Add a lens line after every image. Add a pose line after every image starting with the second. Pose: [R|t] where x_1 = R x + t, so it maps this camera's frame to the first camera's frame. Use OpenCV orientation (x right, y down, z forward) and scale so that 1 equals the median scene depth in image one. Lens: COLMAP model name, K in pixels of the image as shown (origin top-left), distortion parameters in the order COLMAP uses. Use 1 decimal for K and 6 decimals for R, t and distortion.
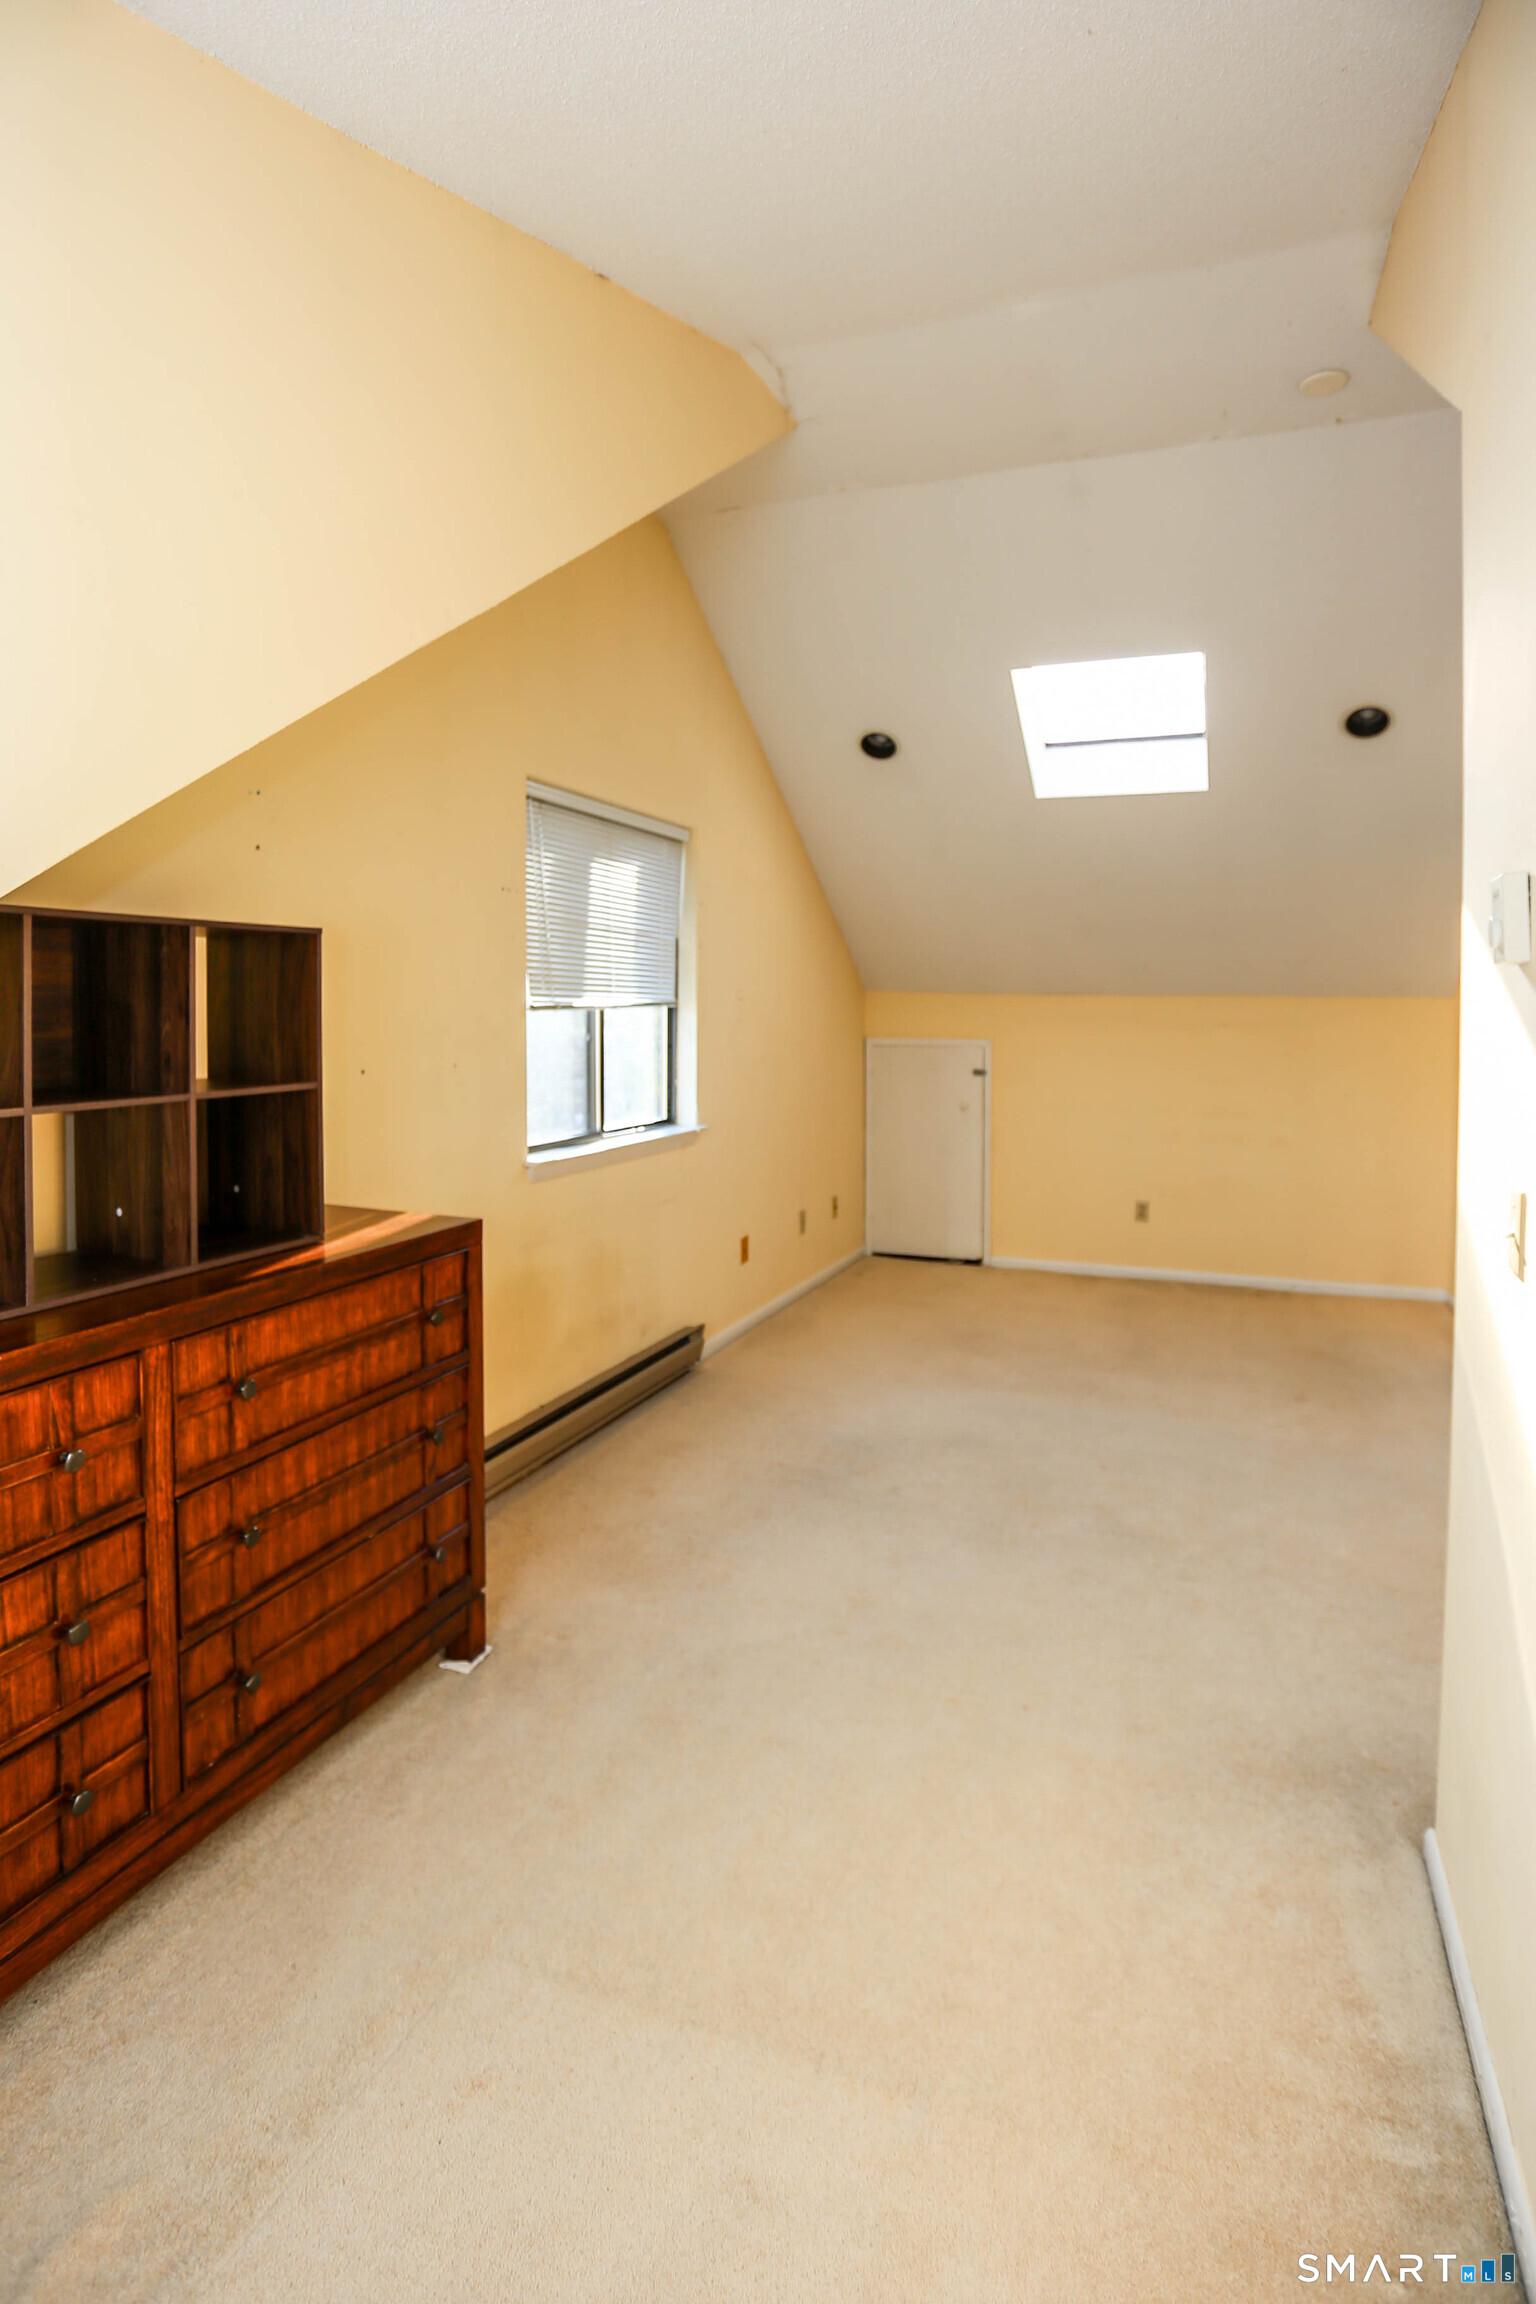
lens RADIAL K [[1165.6, 0, 720.4], [0, 1165.6, 1153.9], [0, 0, 1]] dist [-0.089463, 0.048557]
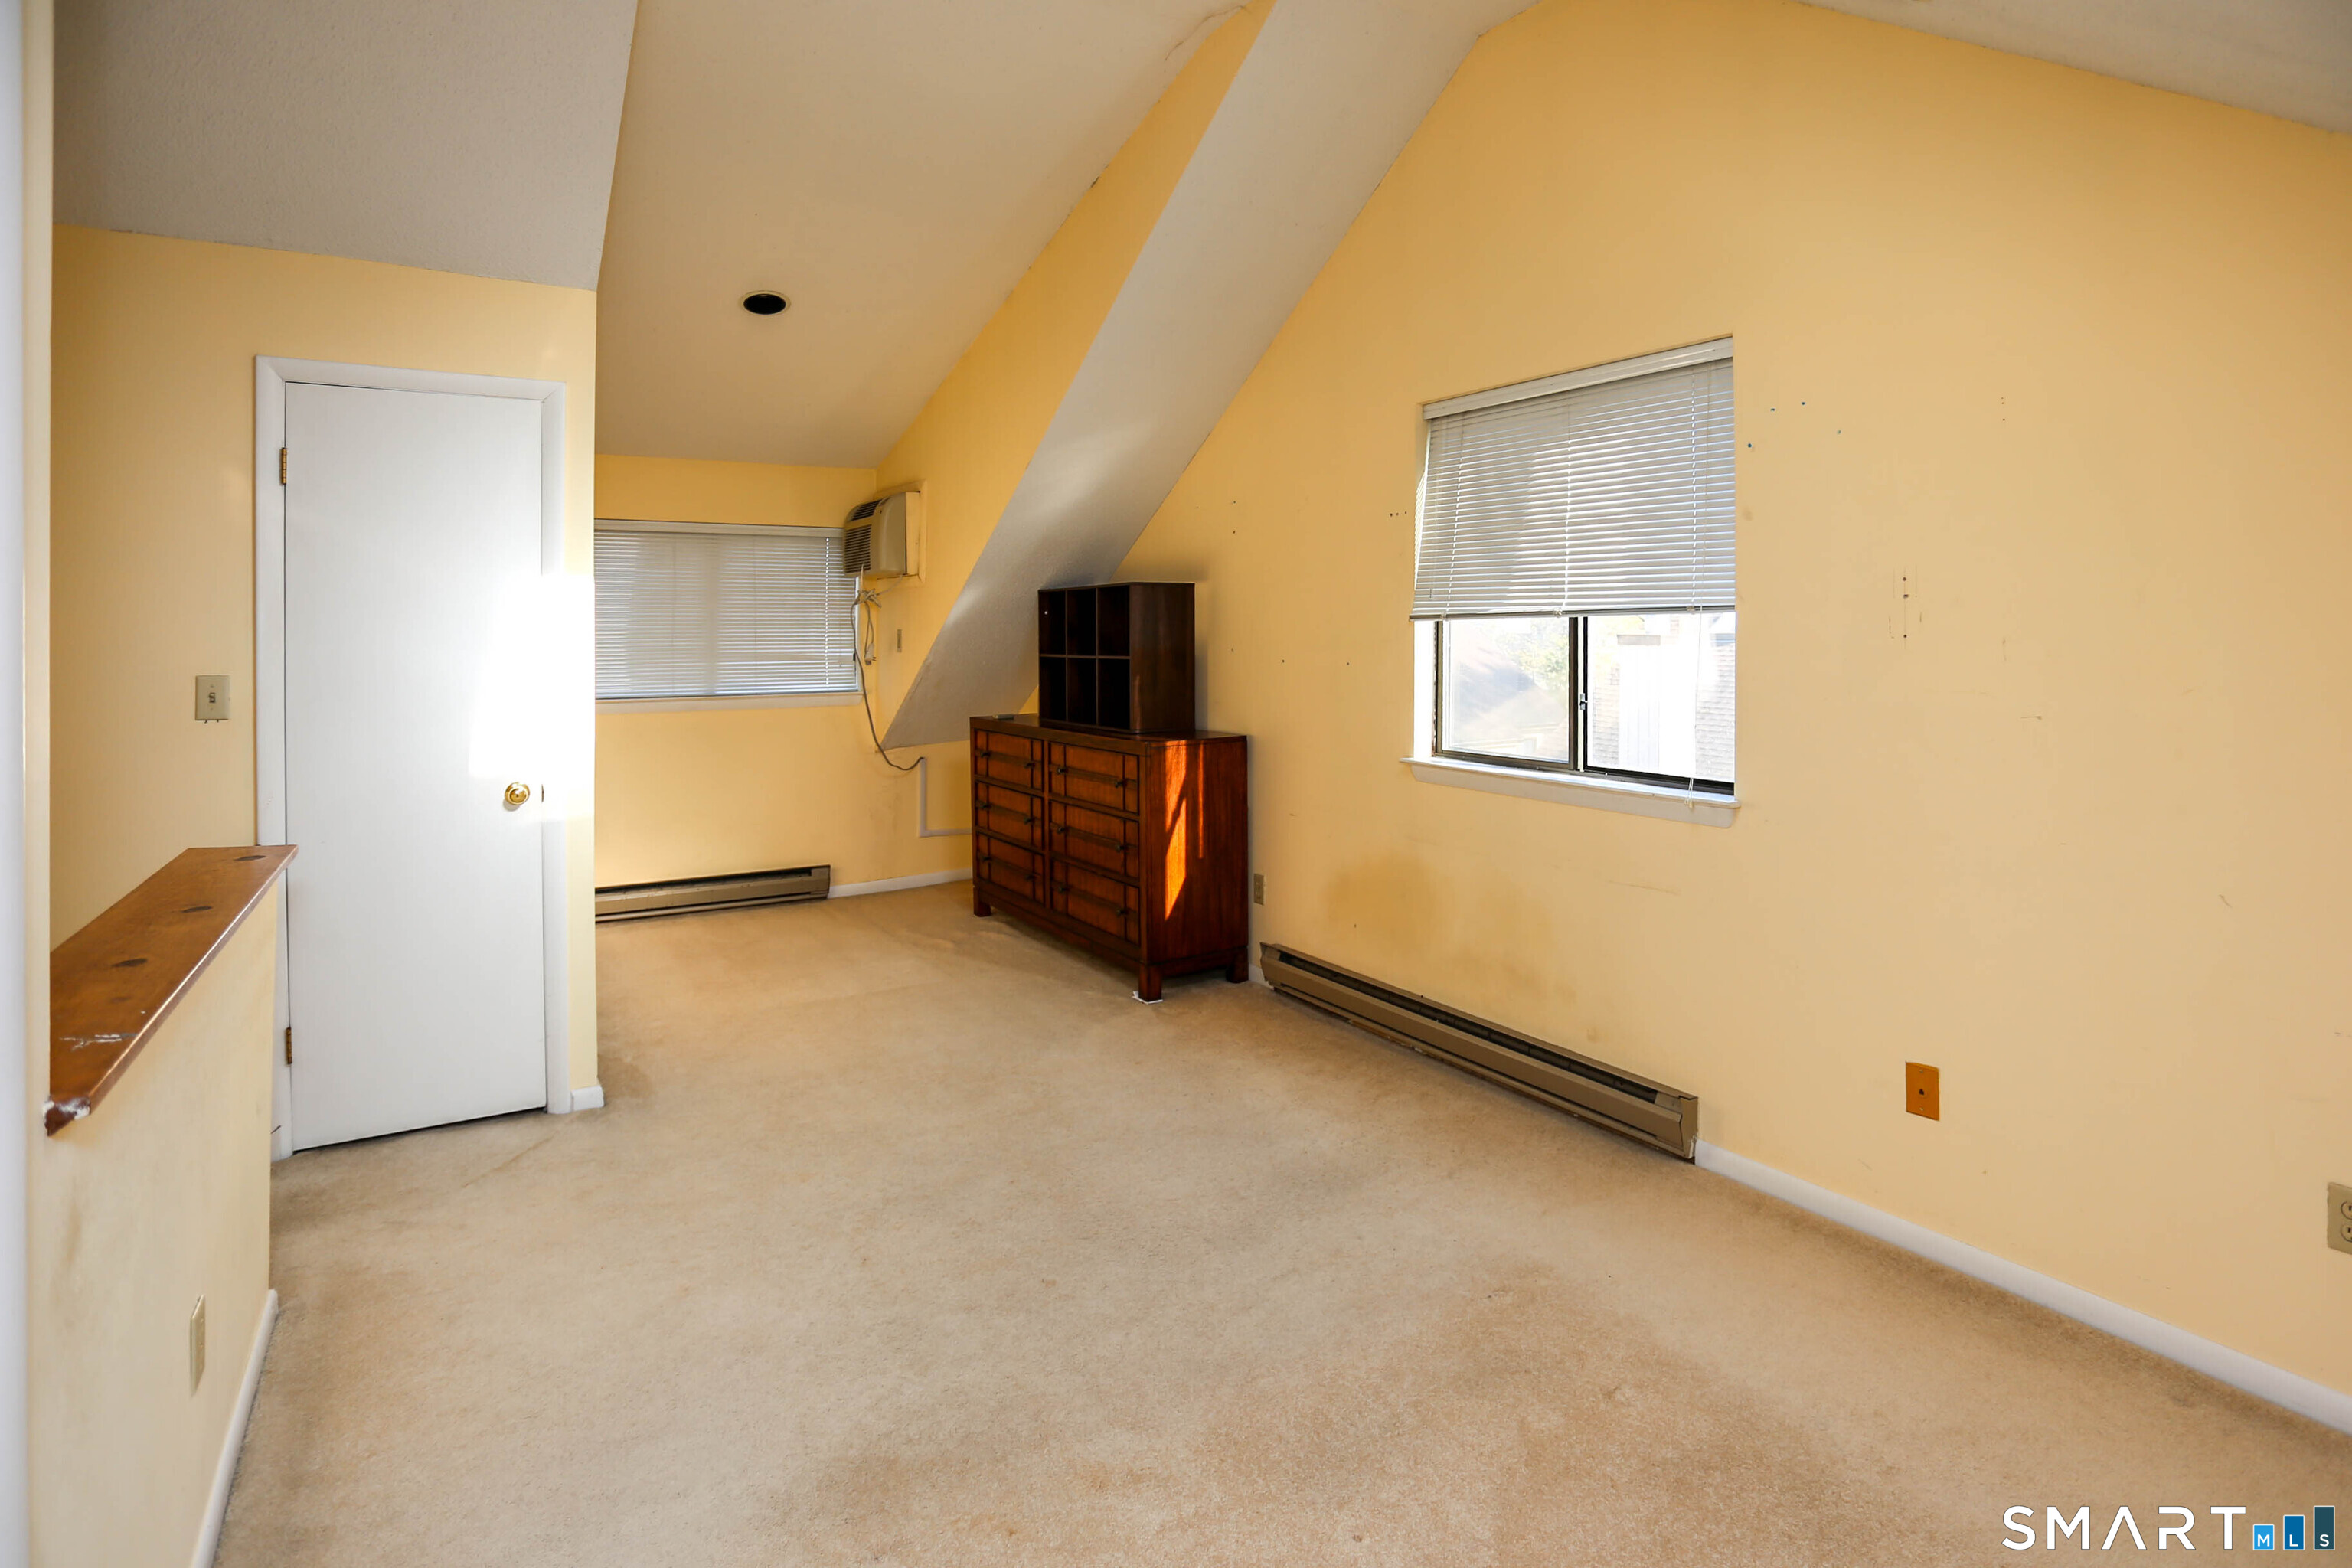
lens RADIAL K [[1189.9, 0, 1186.9], [0, 1189.9, 736.1], [0, 0, 1]] dist [-0.089463, 0.048557]
pose [[-0.562703, 0.063915, -0.824184, 1.048155], [-0.104777, 0.983451, 0.147802, -0.190016], [0.819992, 0.169524, -0.546694, 1.735972]]
